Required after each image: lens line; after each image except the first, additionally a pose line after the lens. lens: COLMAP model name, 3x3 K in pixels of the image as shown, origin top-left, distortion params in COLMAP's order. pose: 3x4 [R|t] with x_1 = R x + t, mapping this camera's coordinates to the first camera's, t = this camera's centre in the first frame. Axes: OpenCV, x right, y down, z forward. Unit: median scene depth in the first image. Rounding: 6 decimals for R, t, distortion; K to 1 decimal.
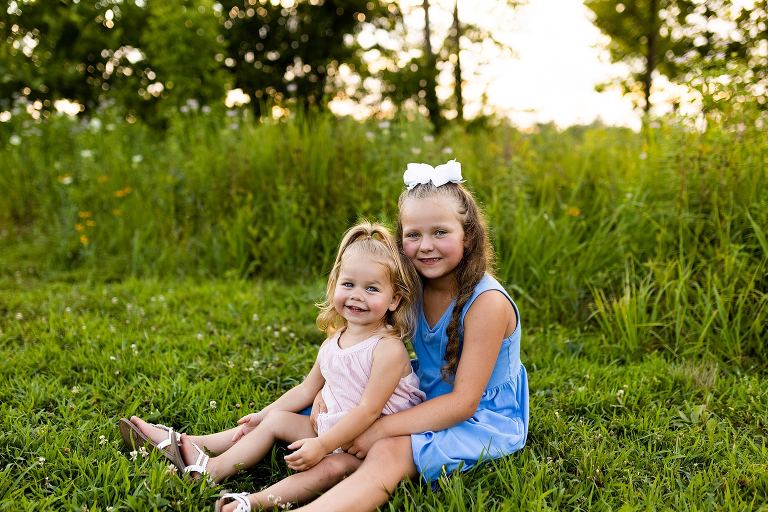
lens RADIAL K [[773.2, 0, 382.4], [0, 773.2, 232.2], [0, 0, 1]] dist [-0.006650, 0.009390]
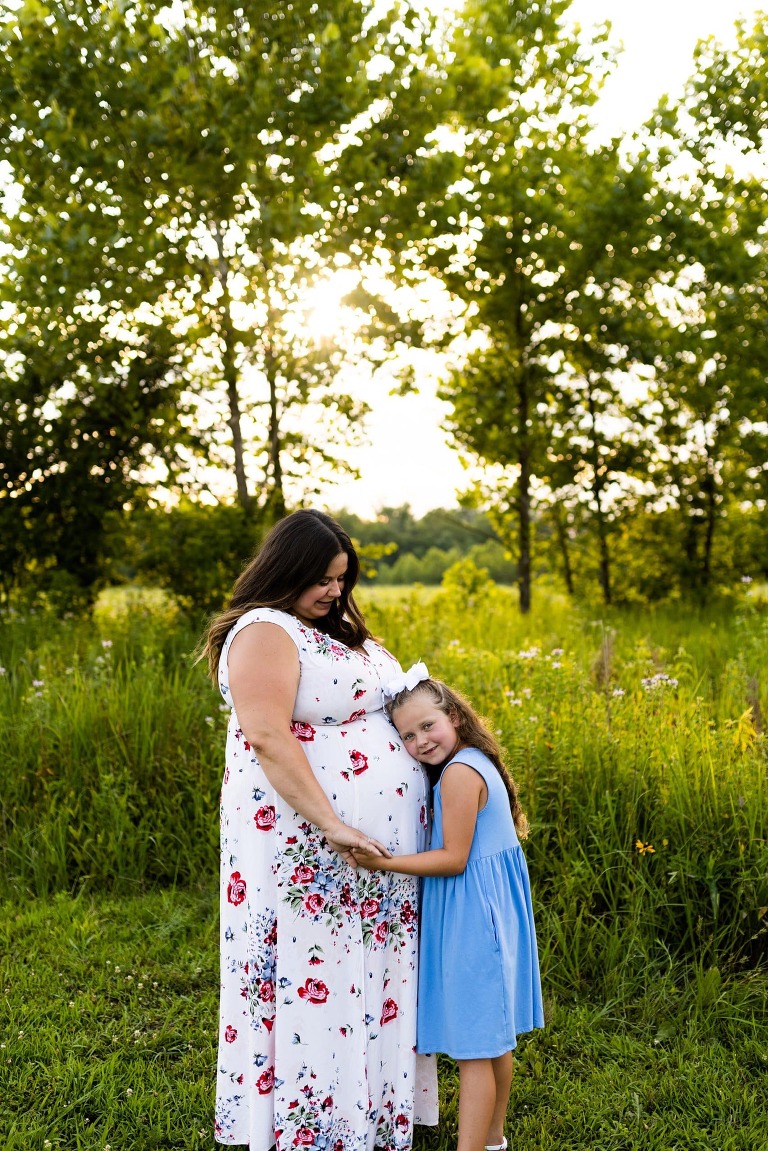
lens RADIAL K [[1158.8, 0, 381.3], [0, 1158.8, 562.0], [0, 0, 1]] dist [-0.006650, 0.009390]
pose [[0.981104, -0.033813, 0.190503, -0.066640], [0.049080, 0.995899, -0.076001, -0.187526], [-0.187152, 0.083915, 0.978740, -0.364674]]
